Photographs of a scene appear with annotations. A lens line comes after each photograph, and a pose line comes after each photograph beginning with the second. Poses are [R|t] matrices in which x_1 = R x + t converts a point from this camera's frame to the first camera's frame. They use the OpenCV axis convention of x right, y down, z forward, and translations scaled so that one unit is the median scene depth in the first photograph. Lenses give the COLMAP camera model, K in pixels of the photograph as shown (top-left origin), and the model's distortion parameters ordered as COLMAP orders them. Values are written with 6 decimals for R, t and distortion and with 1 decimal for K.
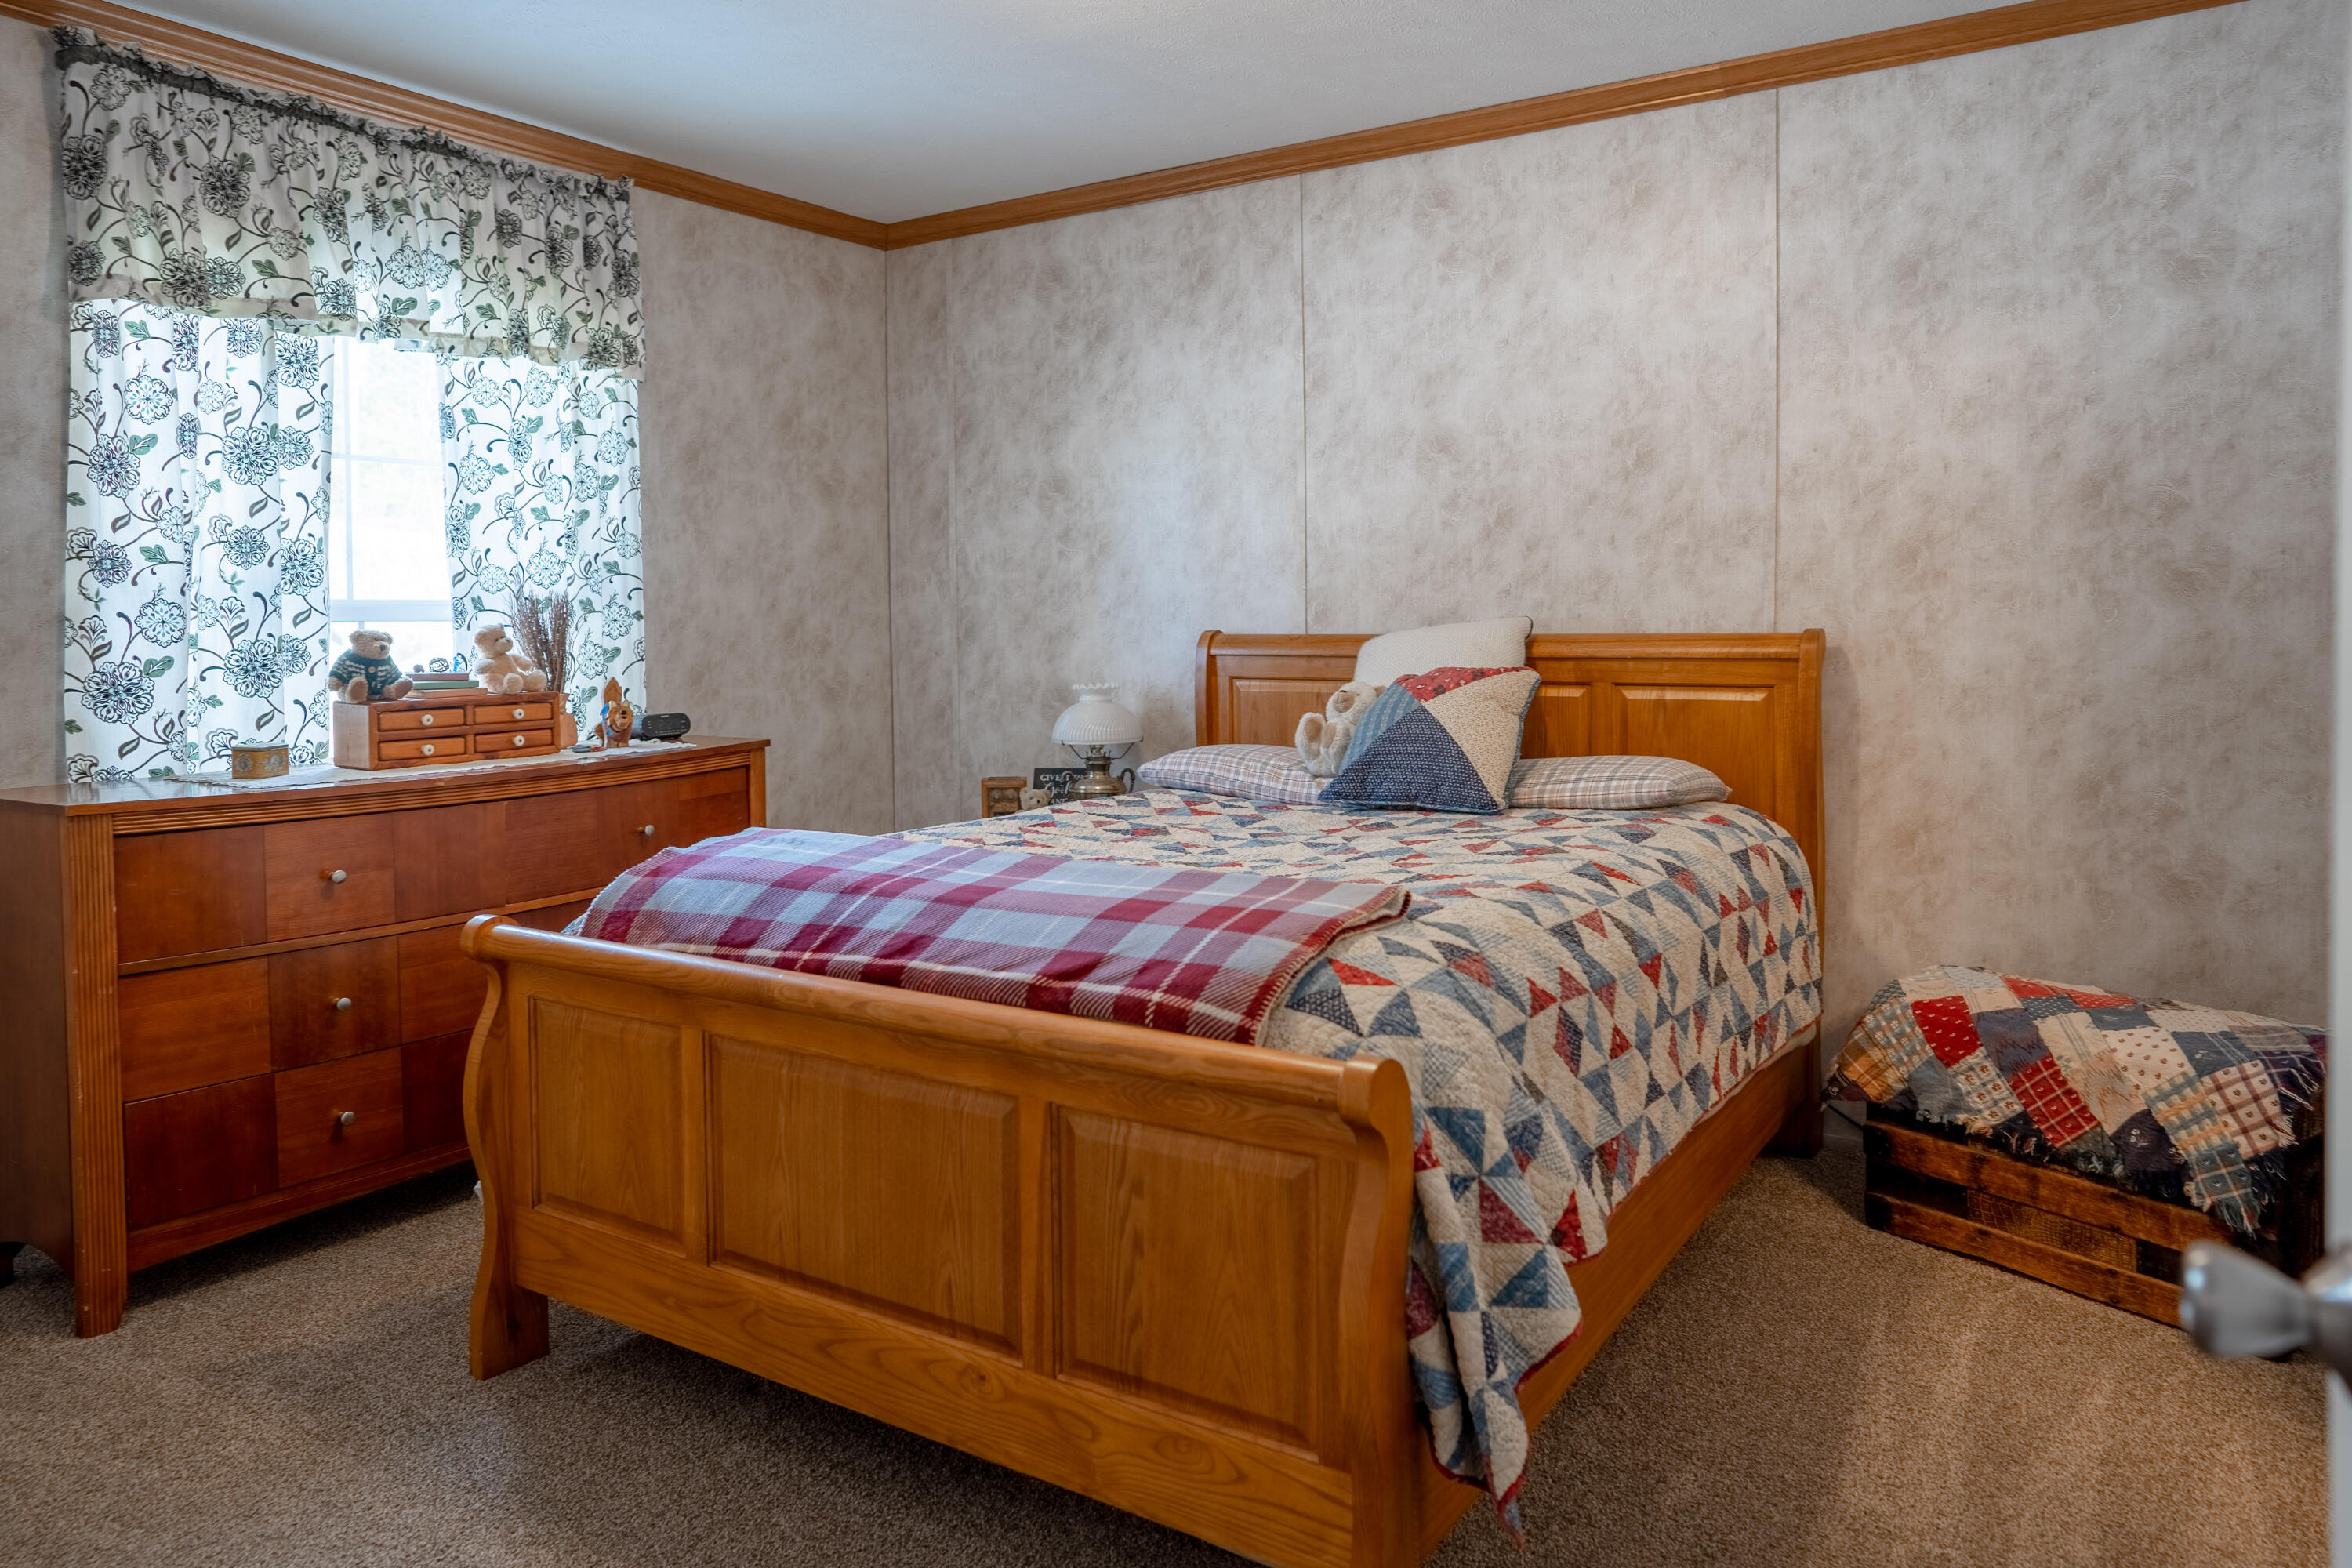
lens RADIAL K [[1624.3, 0, 1182.7], [0, 1624.3, 694.2], [0, 0, 1]] dist [-0.021802, 0.021046]
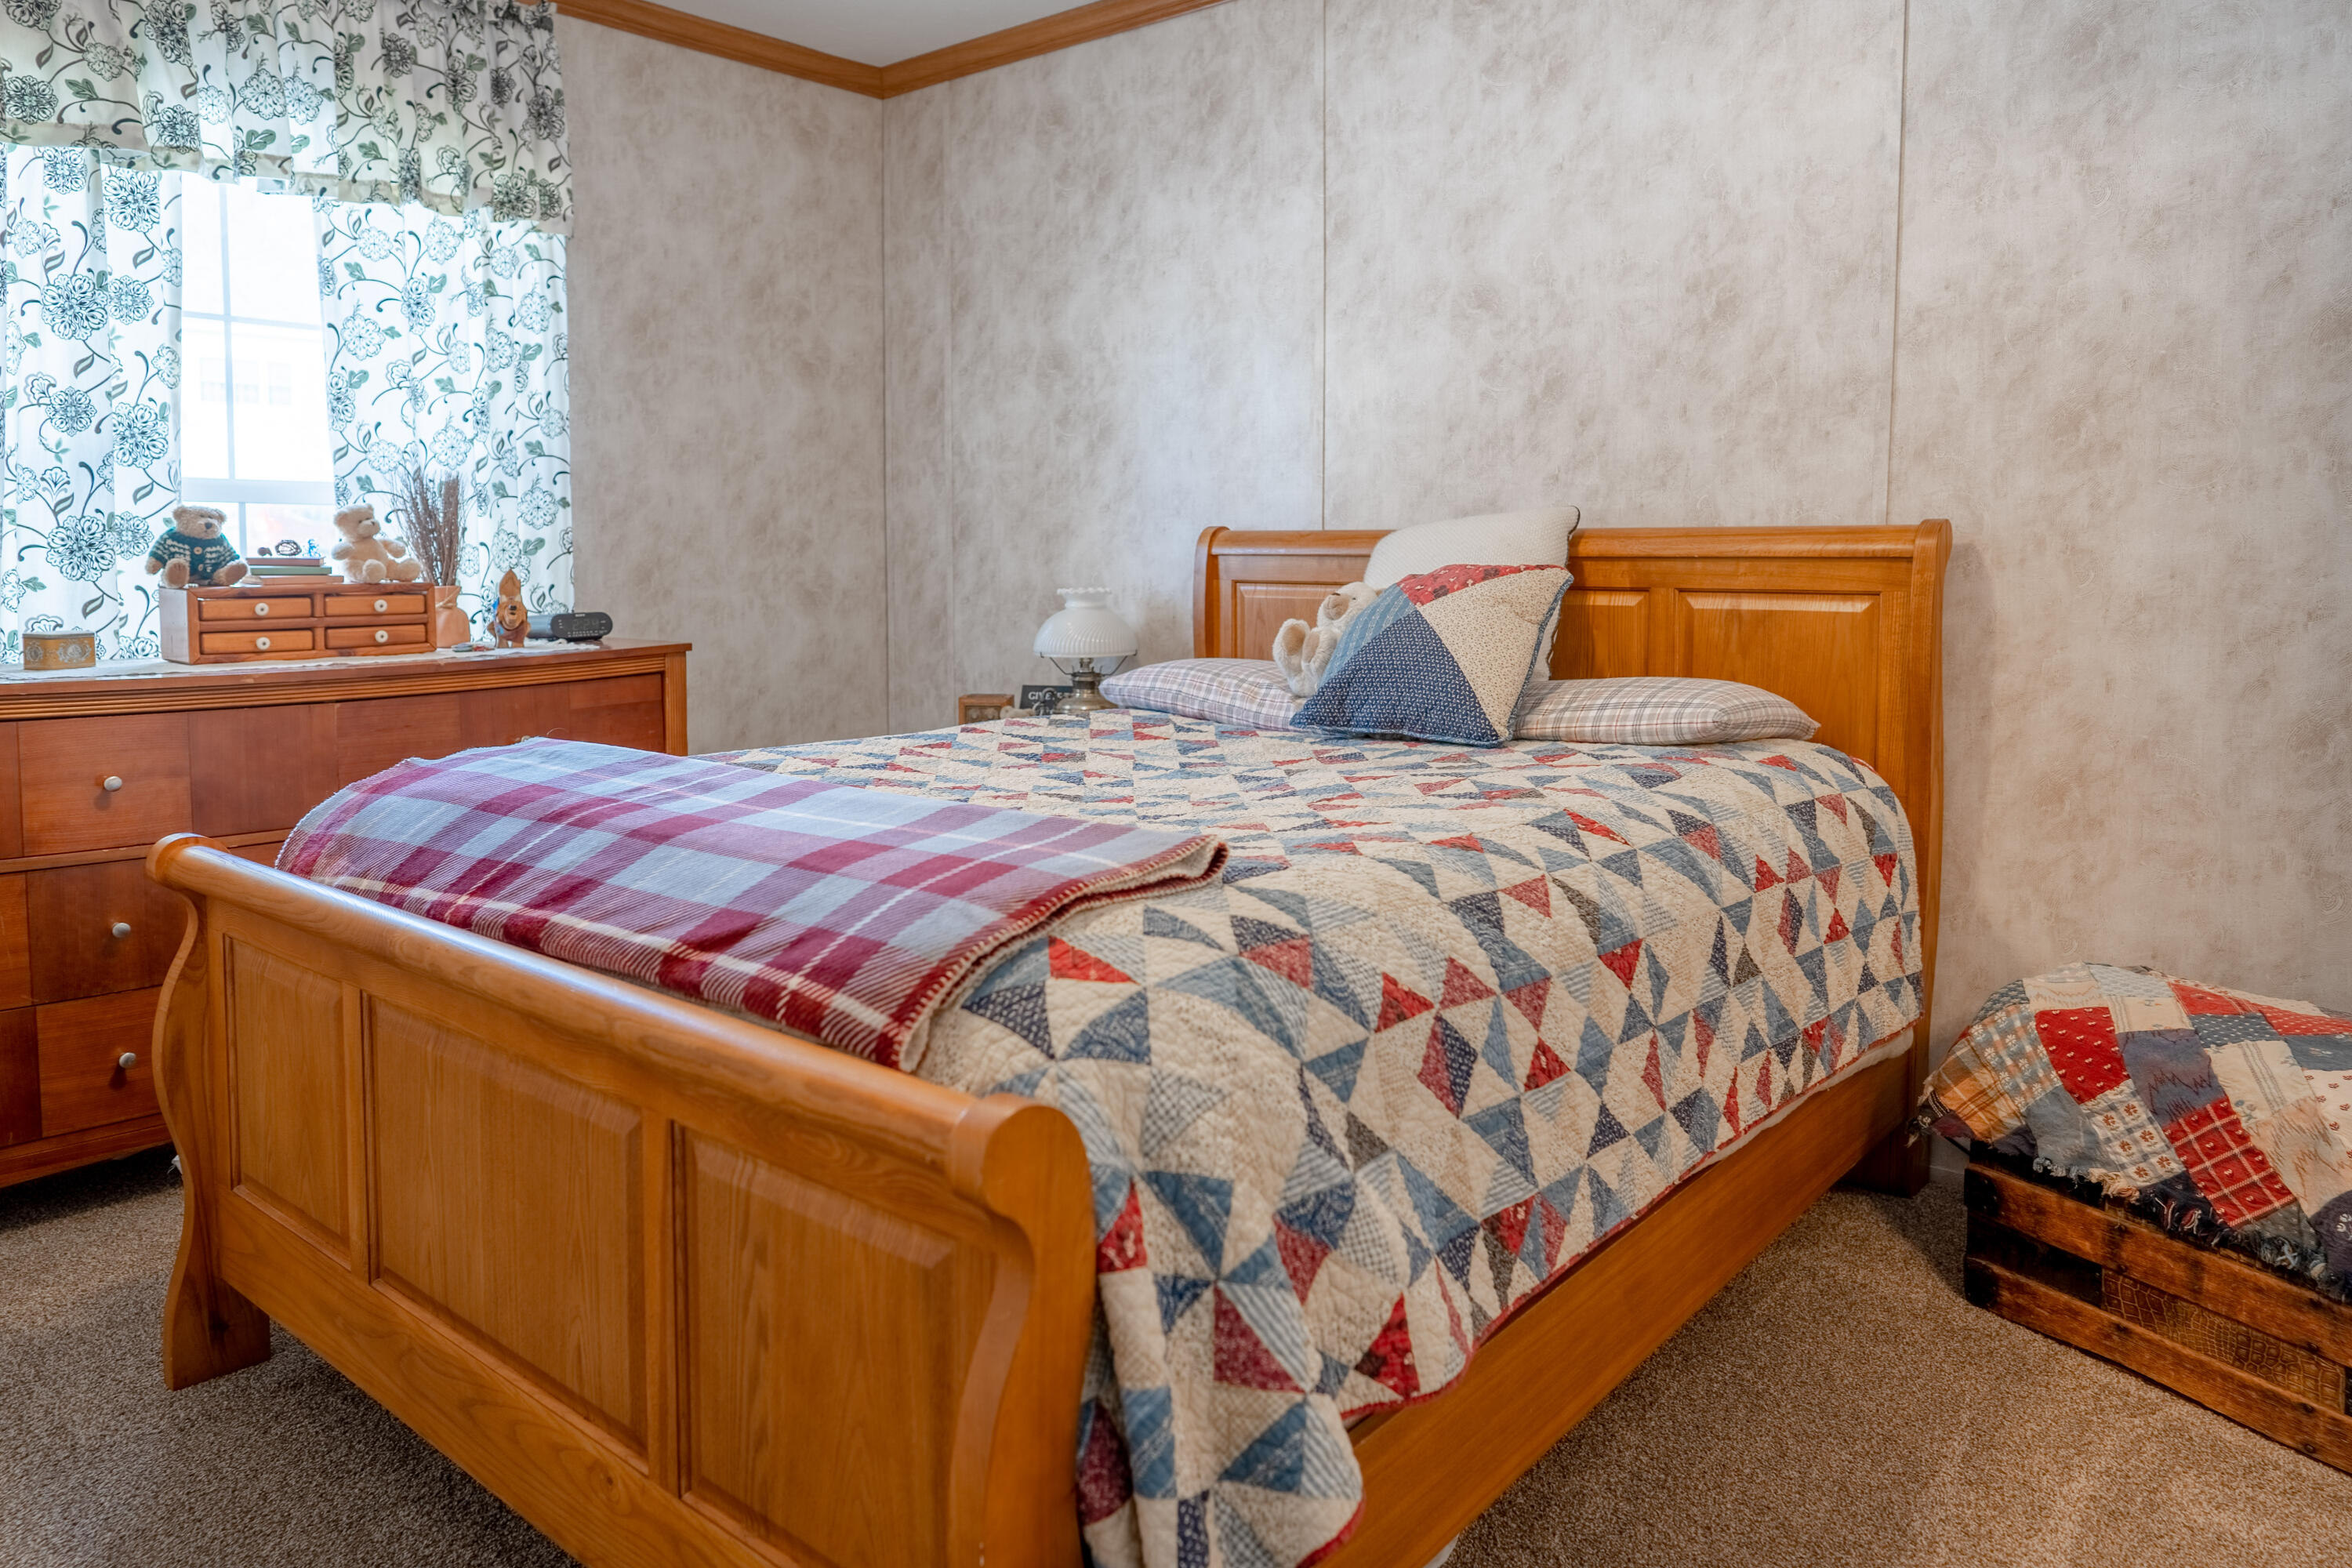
lens RADIAL K [[1624.3, 0, 1160.4], [0, 1624.3, 682.2], [0, 0, 1]] dist [-0.021802, 0.021046]
pose [[0.991502, 0.020715, -0.128435, 0.116362], [-0.016478, 0.999287, 0.033962, 0.016029], [0.129047, -0.031557, 0.991136, 0.173913]]
